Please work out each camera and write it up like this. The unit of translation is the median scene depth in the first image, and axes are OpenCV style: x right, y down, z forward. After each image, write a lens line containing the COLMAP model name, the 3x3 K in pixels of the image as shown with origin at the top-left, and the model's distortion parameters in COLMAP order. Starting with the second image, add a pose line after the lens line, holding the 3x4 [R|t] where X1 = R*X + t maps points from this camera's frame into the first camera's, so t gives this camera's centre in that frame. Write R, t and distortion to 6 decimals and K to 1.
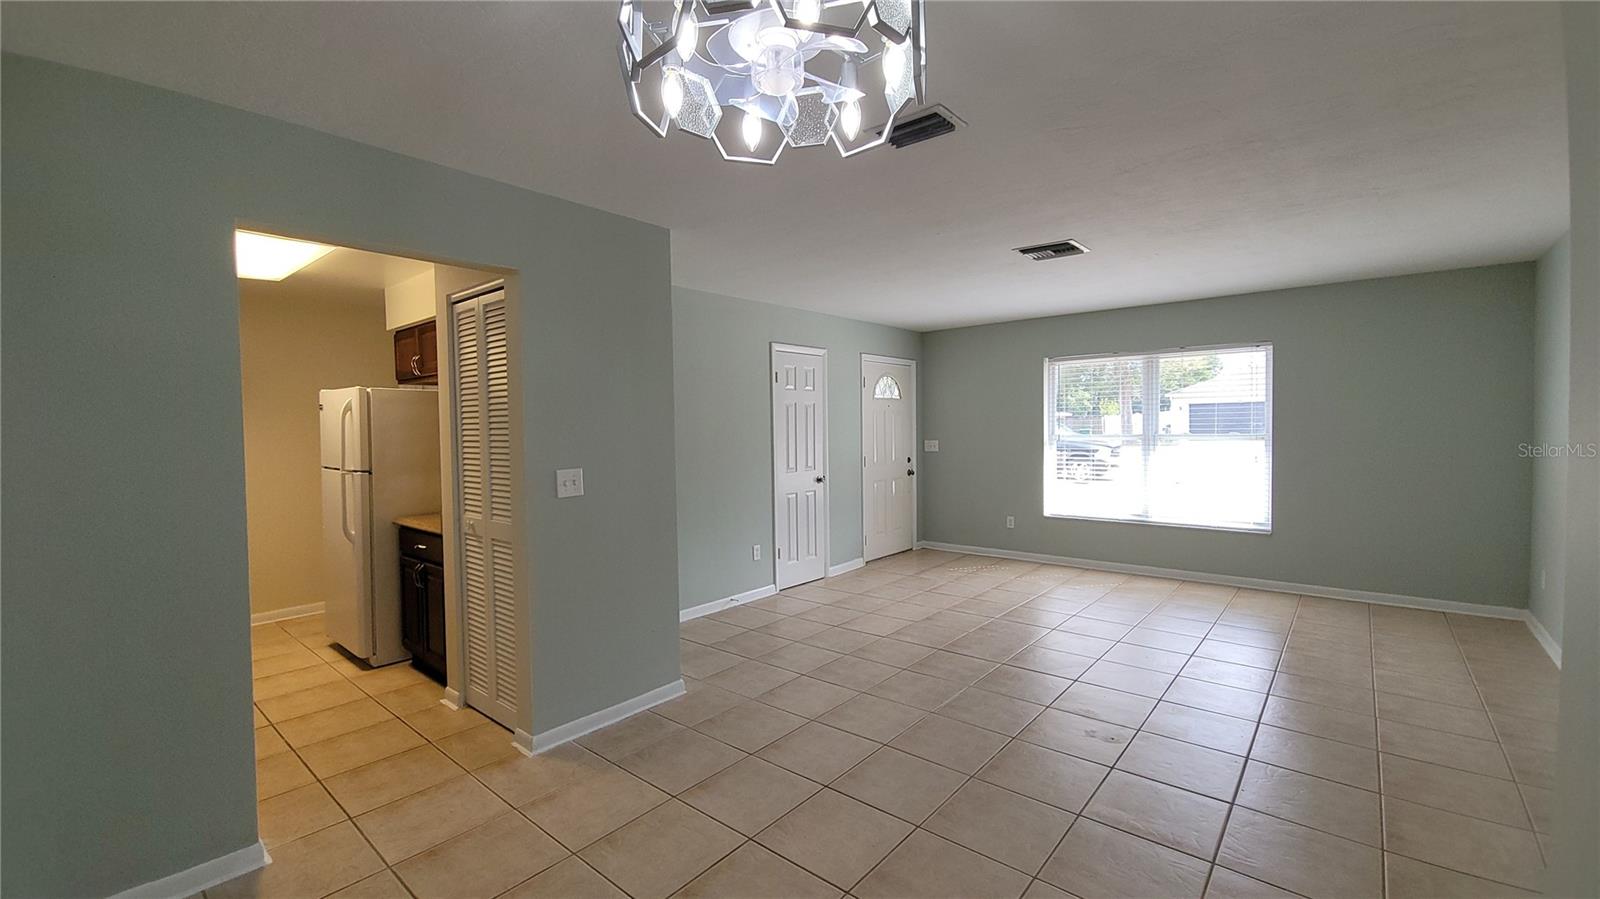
lens RADIAL K [[651.4, 0, 811.0], [0, 651.4, 445.2], [0, 0, 1]] dist [0.006751, -0.005680]
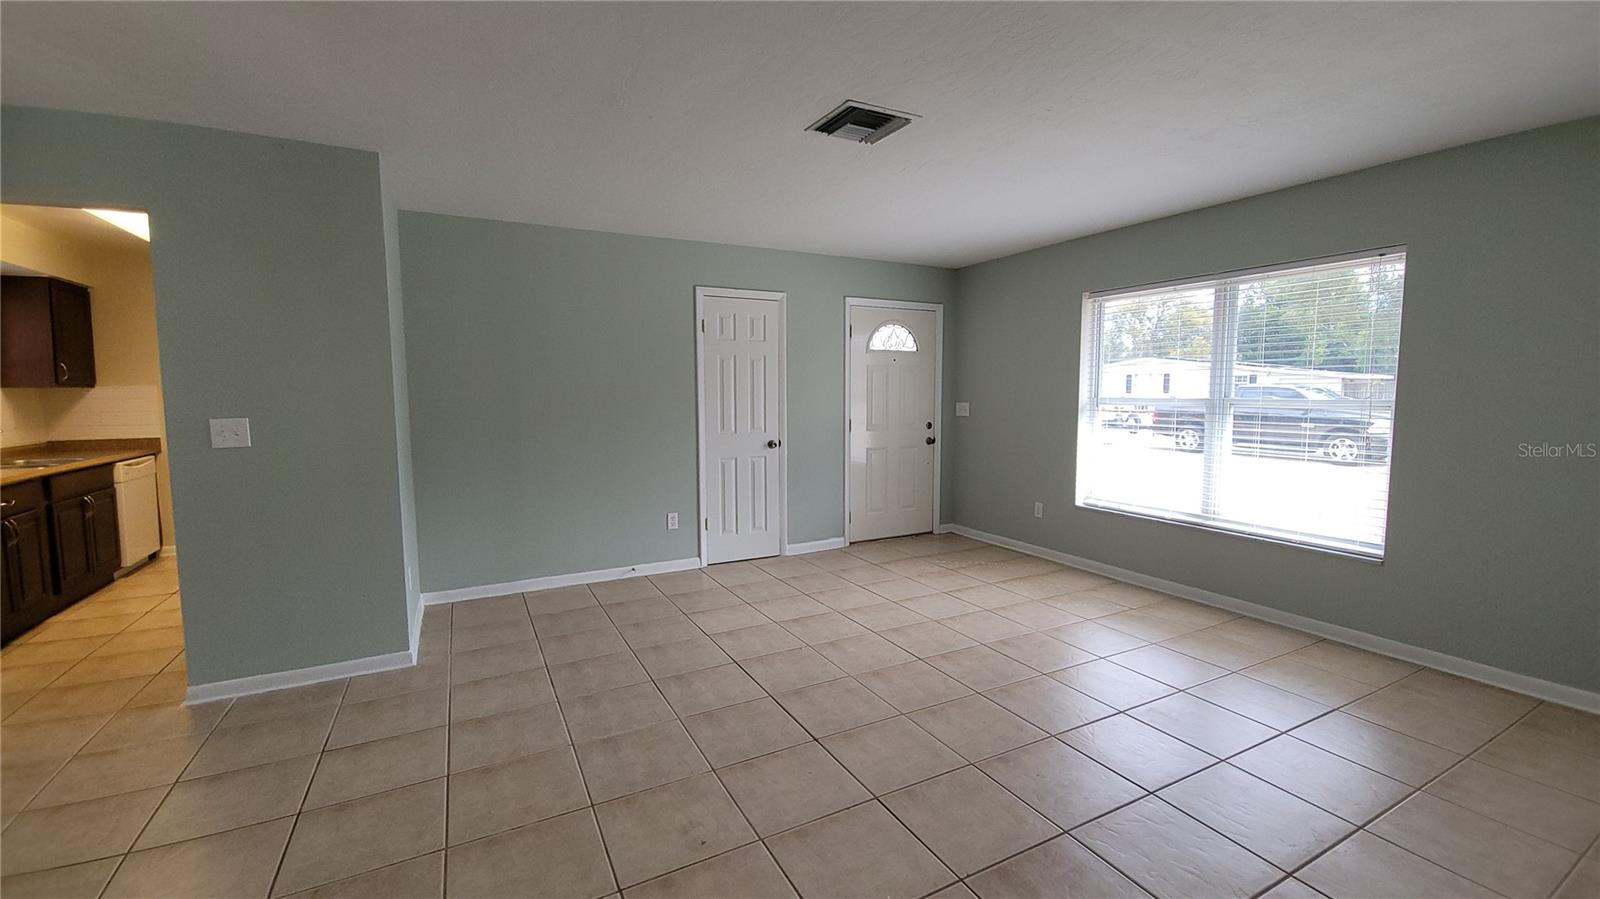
lens RADIAL K [[651.4, 0, 811.0], [0, 651.4, 445.2], [0, 0, 1]] dist [0.006751, -0.005680]
pose [[0.929693, 0.042891, -0.365828, 0.372973], [-0.021399, 0.997809, 0.062604, -0.001432], [0.367712, -0.050374, 0.928574, 0.206804]]
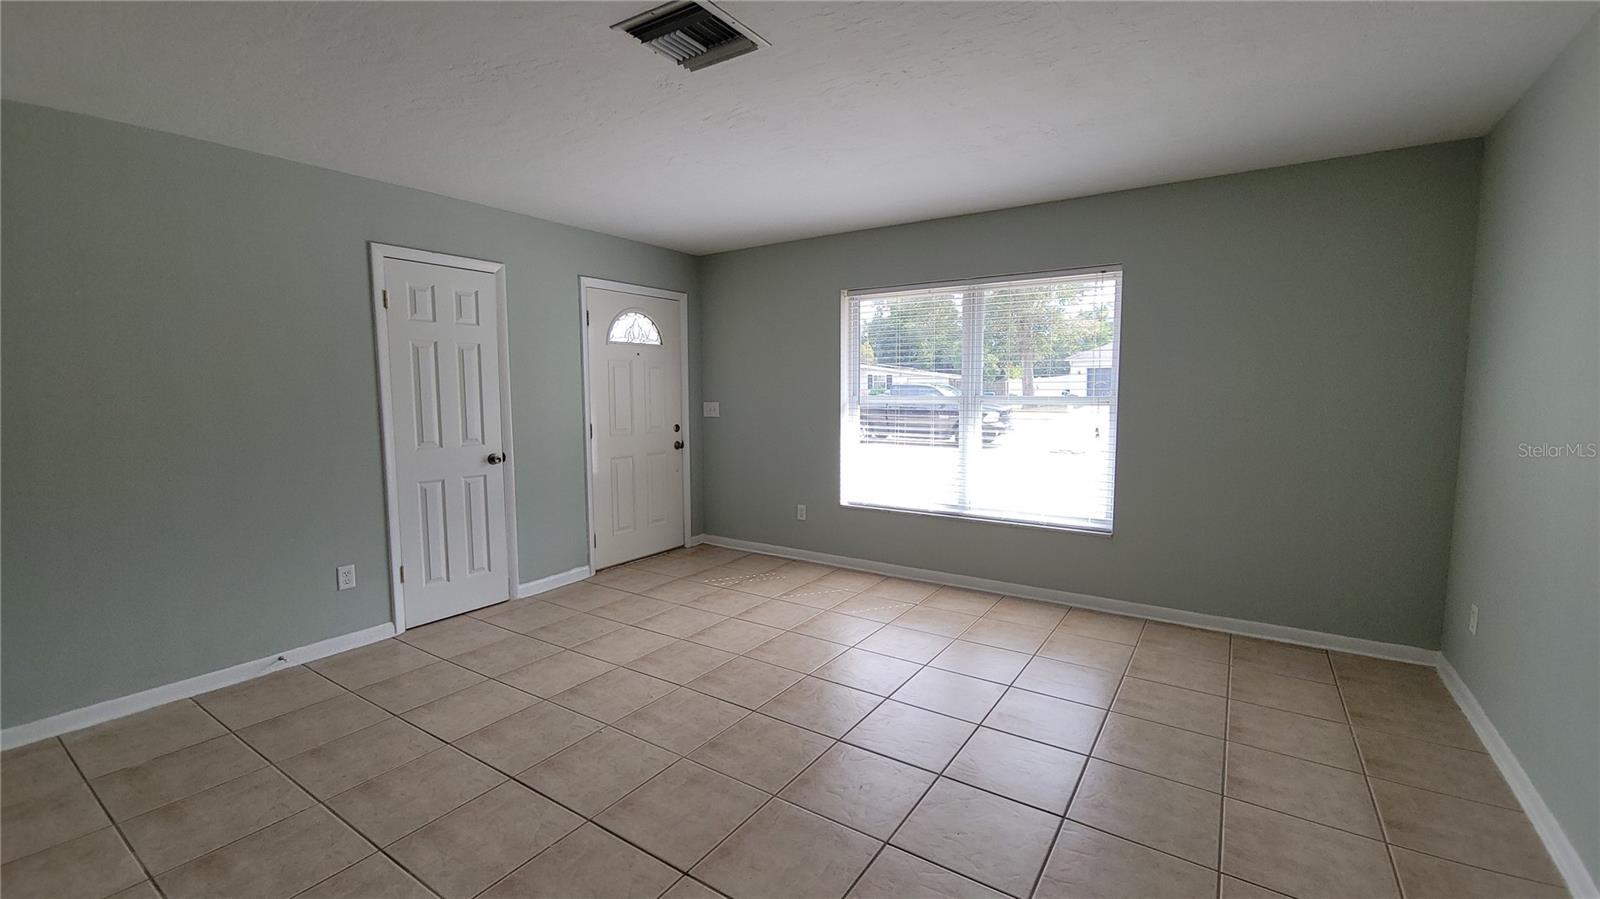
lens RADIAL K [[650.0, 0, 810.8], [0, 650.0, 445.3], [0, 0, 1]] dist [0.007367, -0.005147]
pose [[0.993313, 0.000342, 0.115448, 0.256285], [-0.007187, 0.998239, 0.058878, -0.003147], [-0.115225, -0.059314, 0.991567, 0.290793]]
